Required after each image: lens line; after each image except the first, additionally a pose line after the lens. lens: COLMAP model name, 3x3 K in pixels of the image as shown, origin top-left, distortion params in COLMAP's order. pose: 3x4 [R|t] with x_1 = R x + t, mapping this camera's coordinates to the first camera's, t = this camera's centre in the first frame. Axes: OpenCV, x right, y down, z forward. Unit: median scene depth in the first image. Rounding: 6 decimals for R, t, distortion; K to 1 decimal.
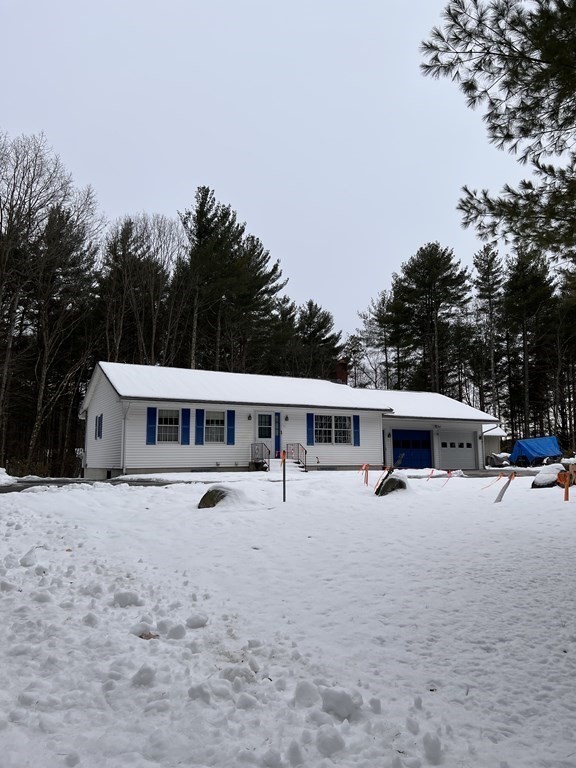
lens RADIAL K [[582.2, 0, 288.0], [0, 582.2, 384.0], [0, 0, 1]] dist [0.077090, -0.071838]
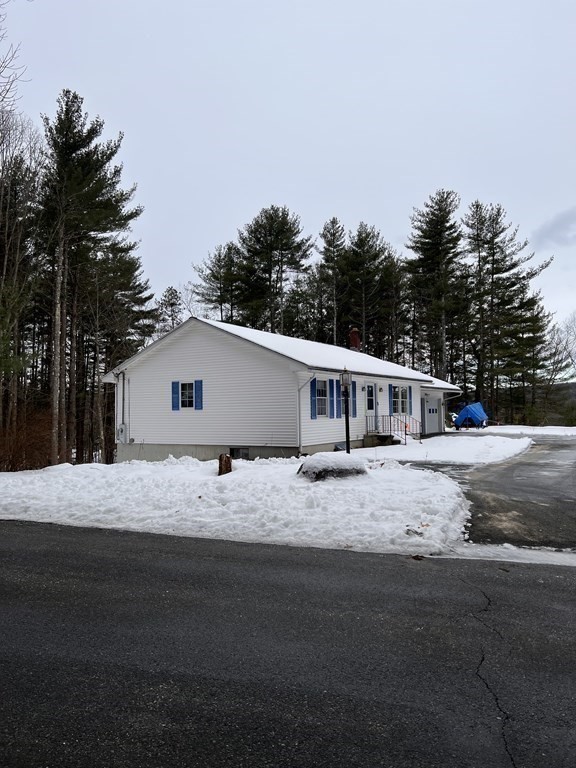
lens RADIAL K [[582.2, 0, 288.0], [0, 582.2, 384.0], [0, 0, 1]] dist [0.077090, -0.071838]
pose [[0.868349, 0.018456, 0.495610, -0.447442], [-0.059831, 0.995907, 0.067741, -0.005416], [-0.492331, -0.088476, 0.865899, 0.157662]]
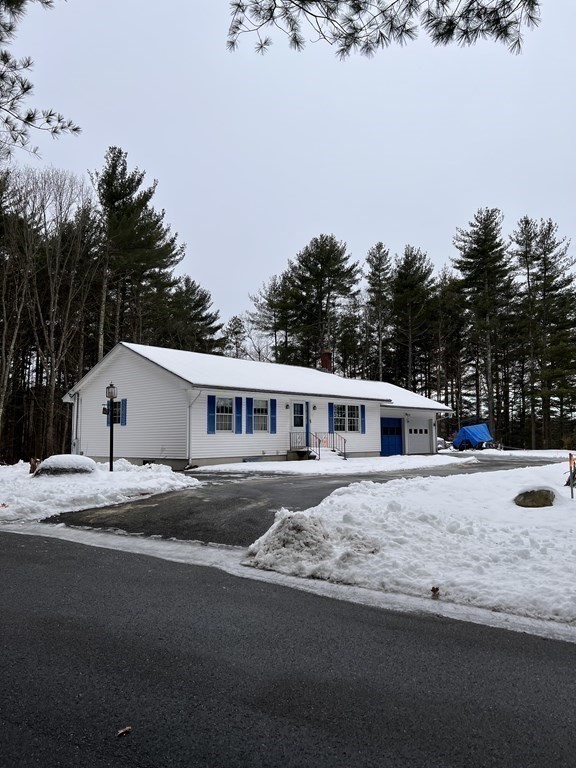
lens RADIAL K [[582.2, 0, 288.0], [0, 582.2, 384.0], [0, 0, 1]] dist [0.077090, -0.071838]
pose [[0.949302, 0.029646, 0.312964, -0.263110], [-0.042085, 0.998567, 0.033064, -0.010299], [-0.311535, -0.044558, 0.949189, 0.028559]]
